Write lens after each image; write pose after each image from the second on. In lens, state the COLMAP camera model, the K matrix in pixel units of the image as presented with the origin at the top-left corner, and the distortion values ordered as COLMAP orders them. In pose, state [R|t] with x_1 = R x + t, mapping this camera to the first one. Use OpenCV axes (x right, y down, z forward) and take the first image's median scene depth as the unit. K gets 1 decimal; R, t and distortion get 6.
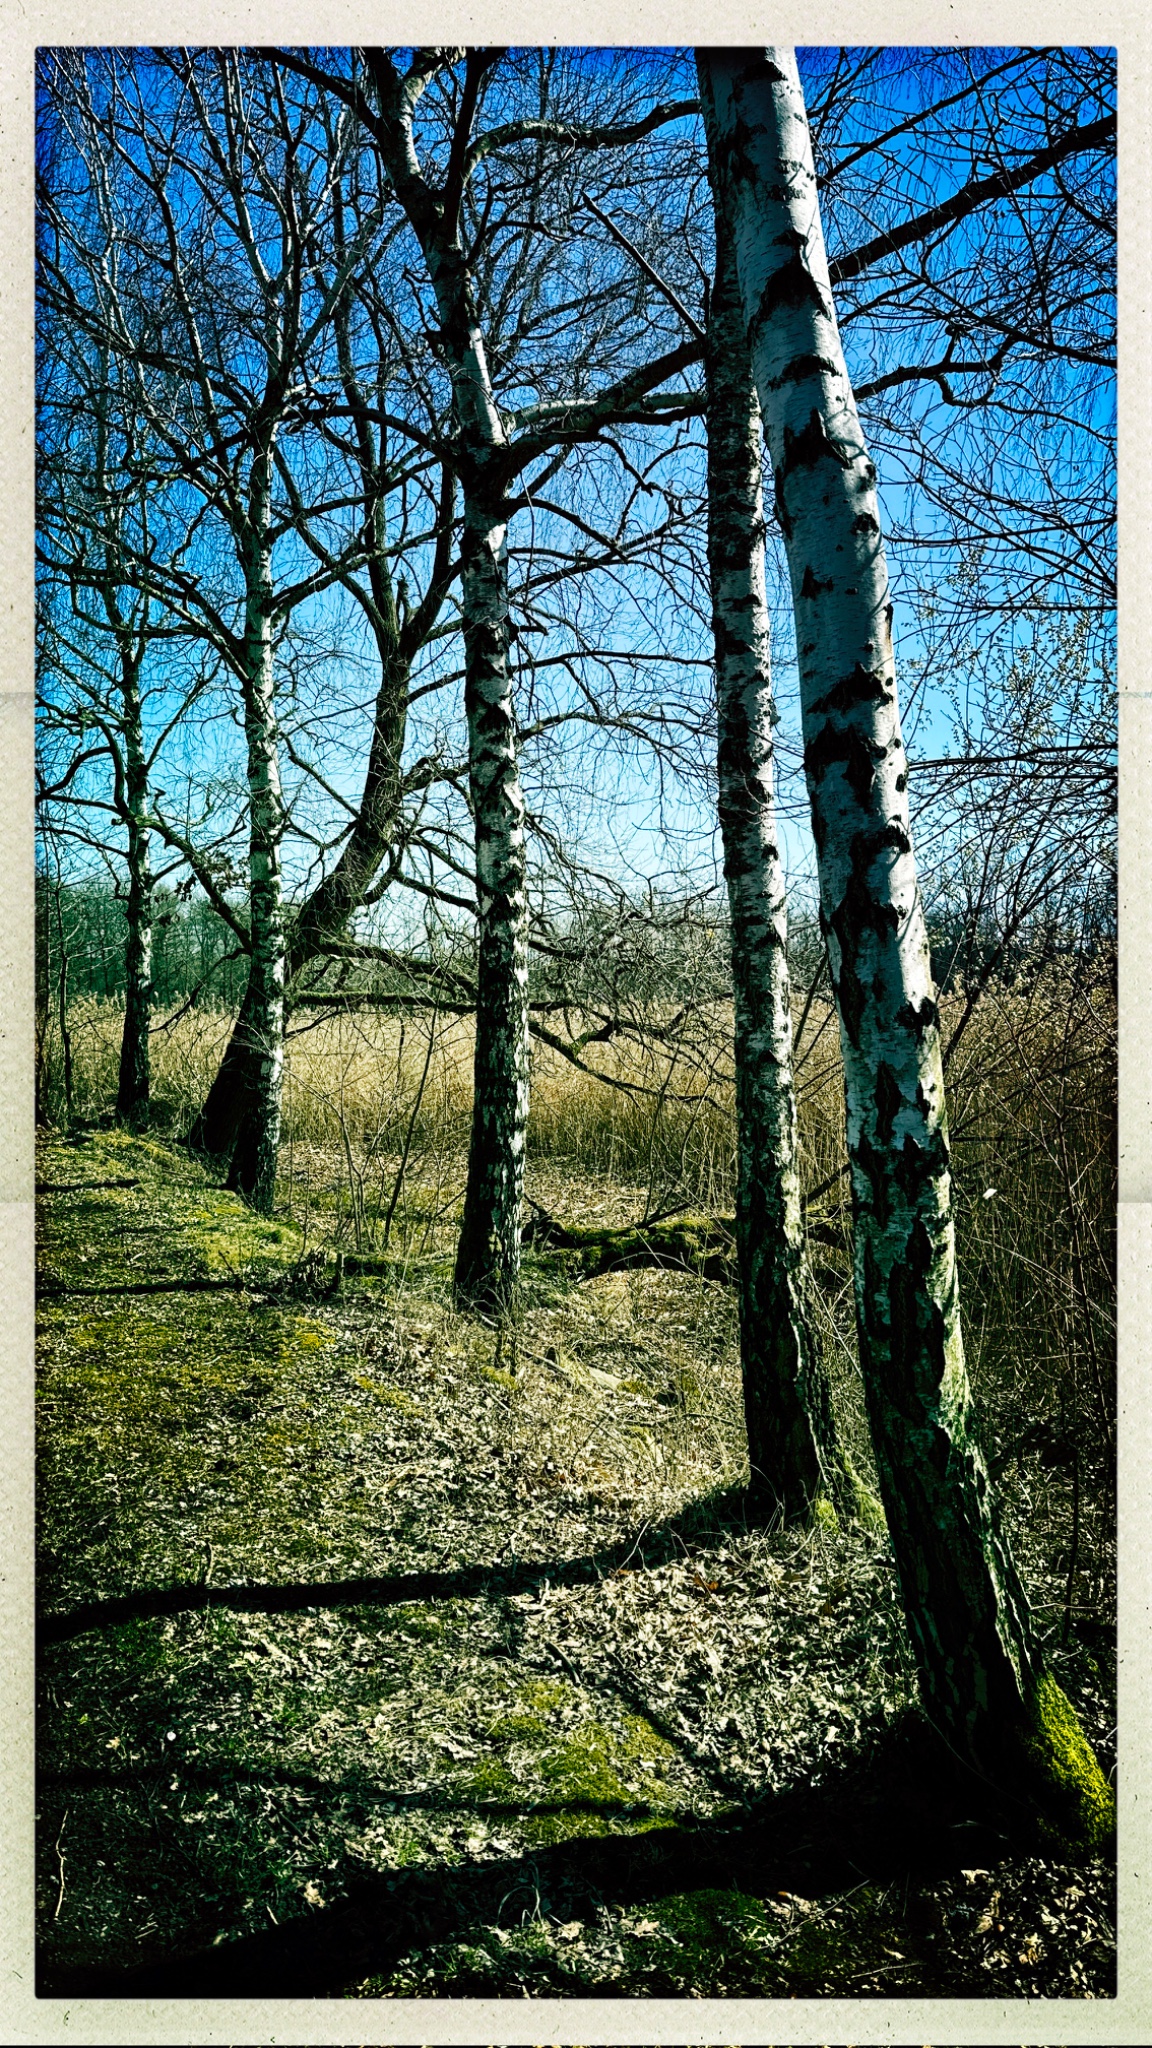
lens RADIAL K [[1474.8, 0, 576.0], [0, 1474.8, 1024.0], [0, 0, 1]] dist [0.168055, -0.190492]
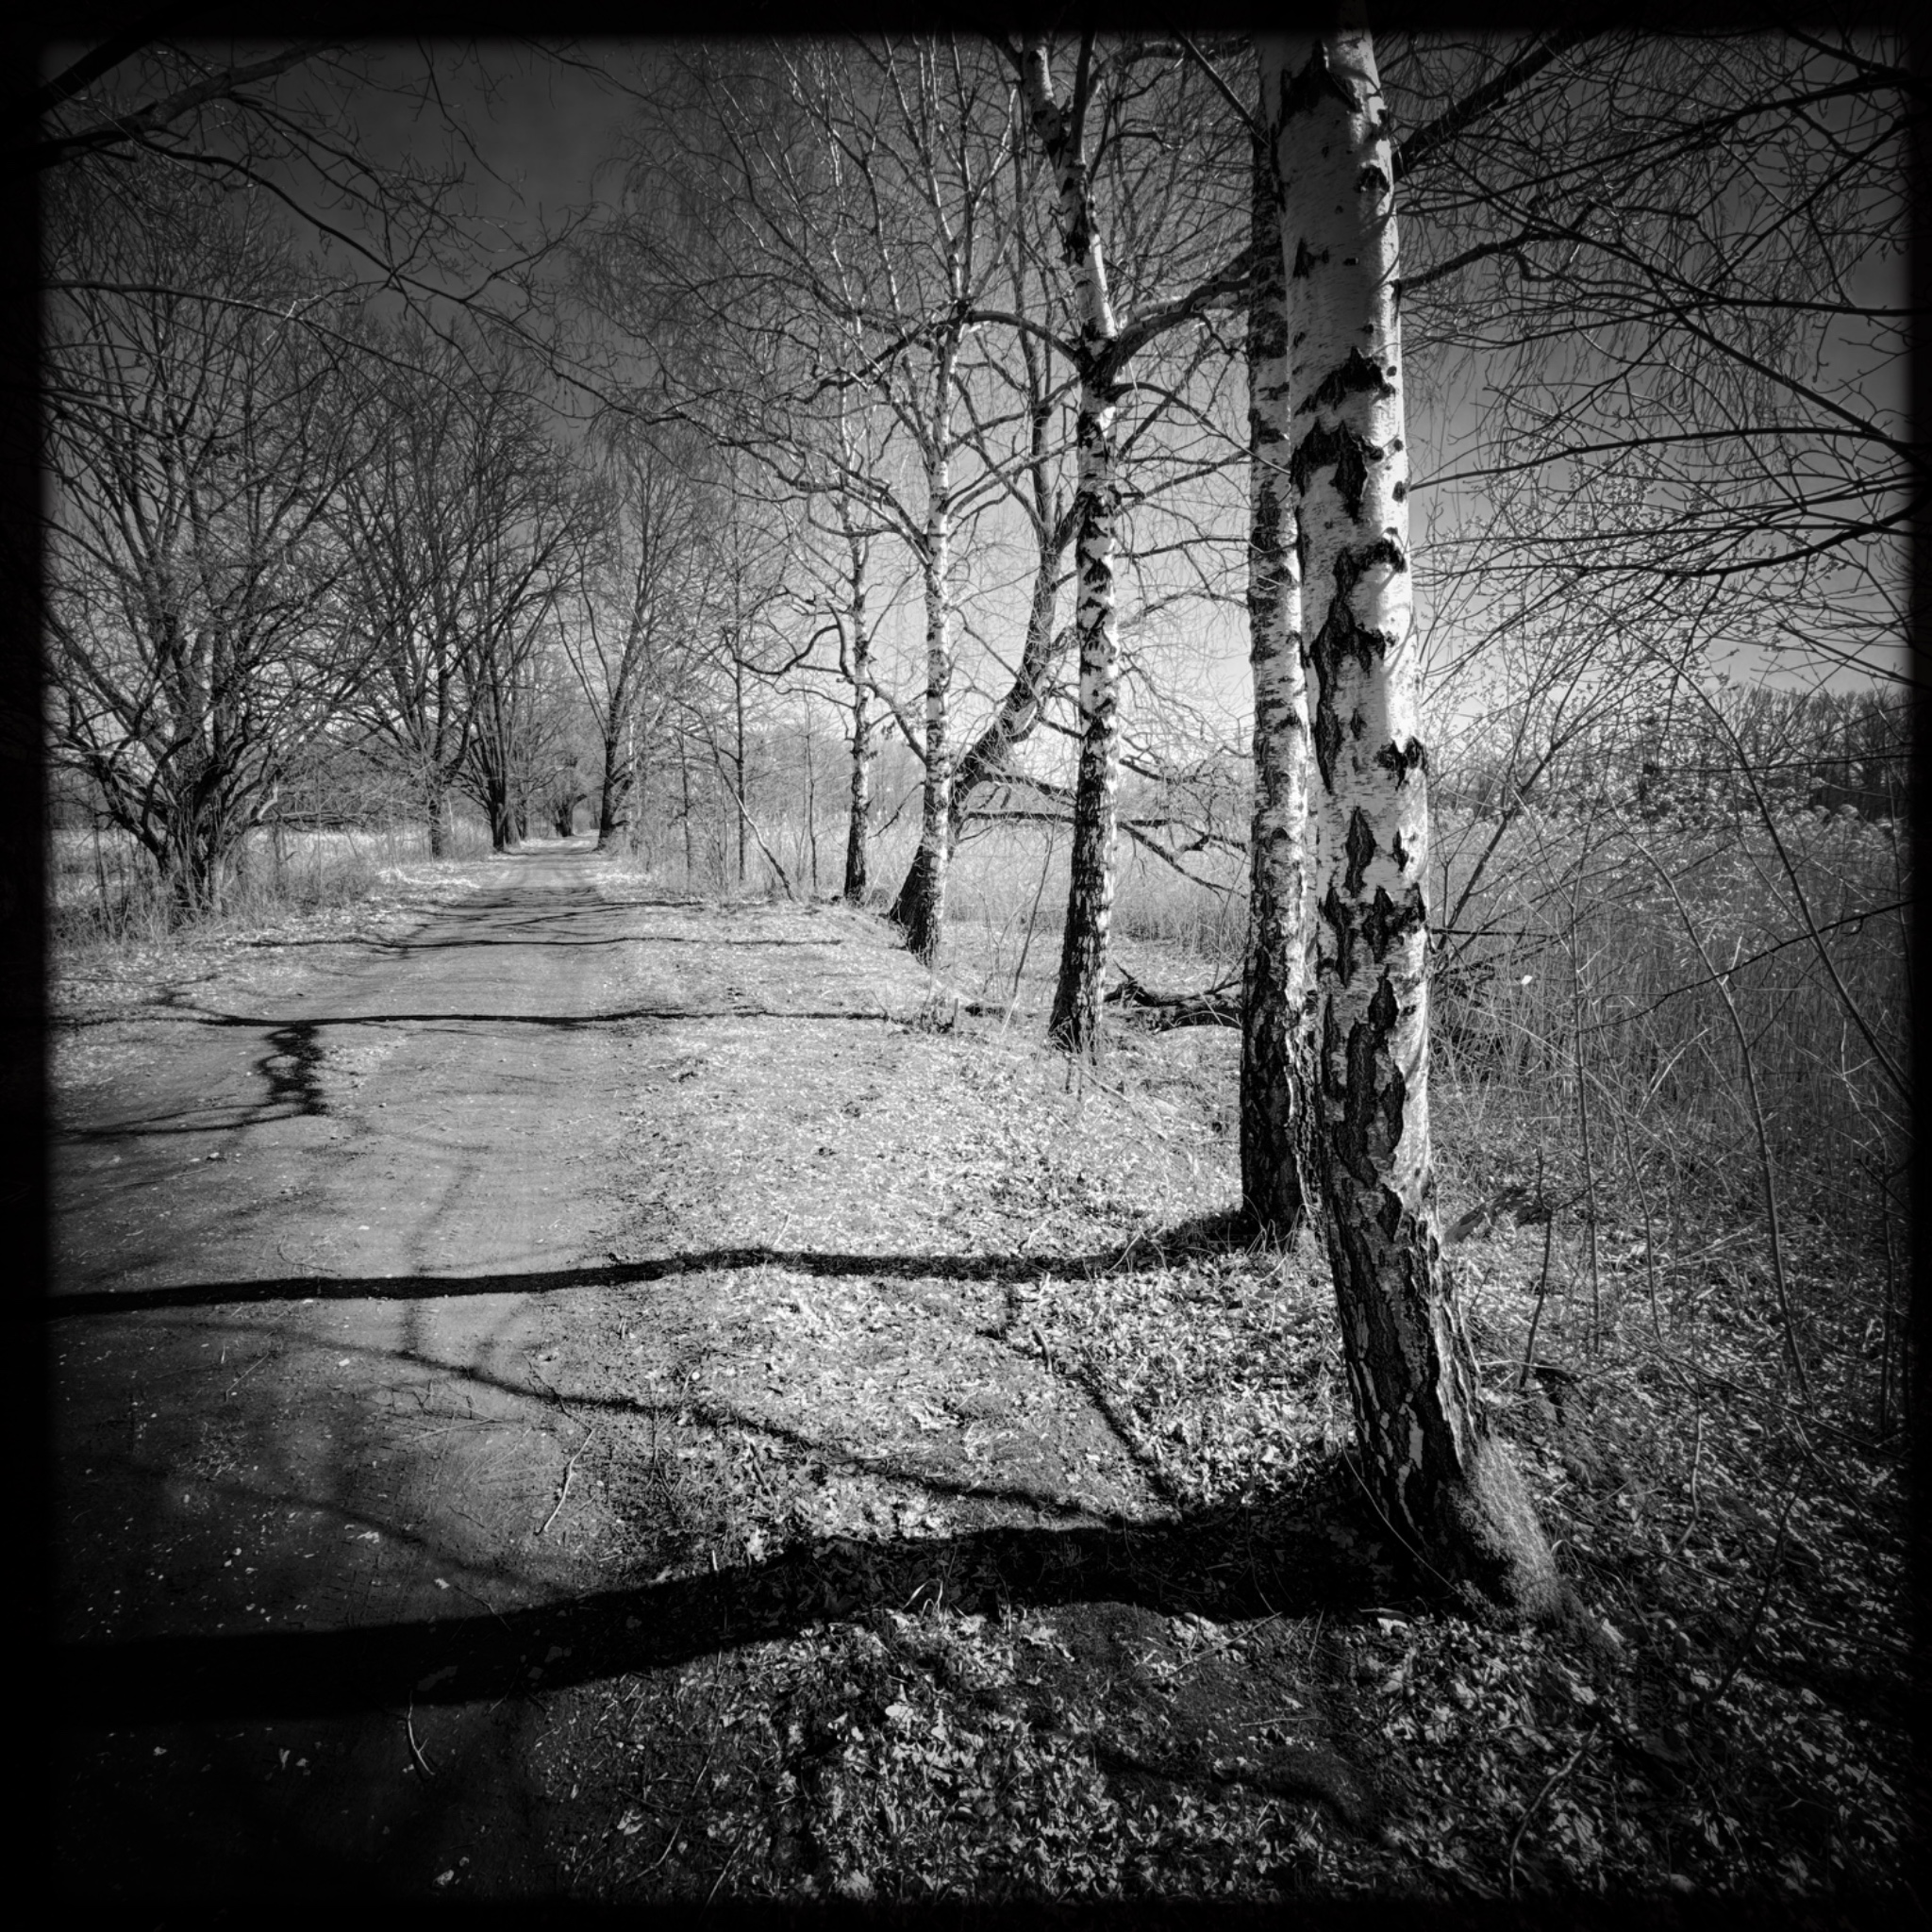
lens RADIAL K [[1051.9, 0, 966.0], [0, 1051.9, 966.0], [0, 0, 1]] dist [0.043620, -0.033680]
pose [[0.976491, 0.044844, -0.210841, 0.086945], [-0.020548, 0.993031, 0.116045, 0.040334], [0.214576, -0.108985, 0.970608, 0.231338]]
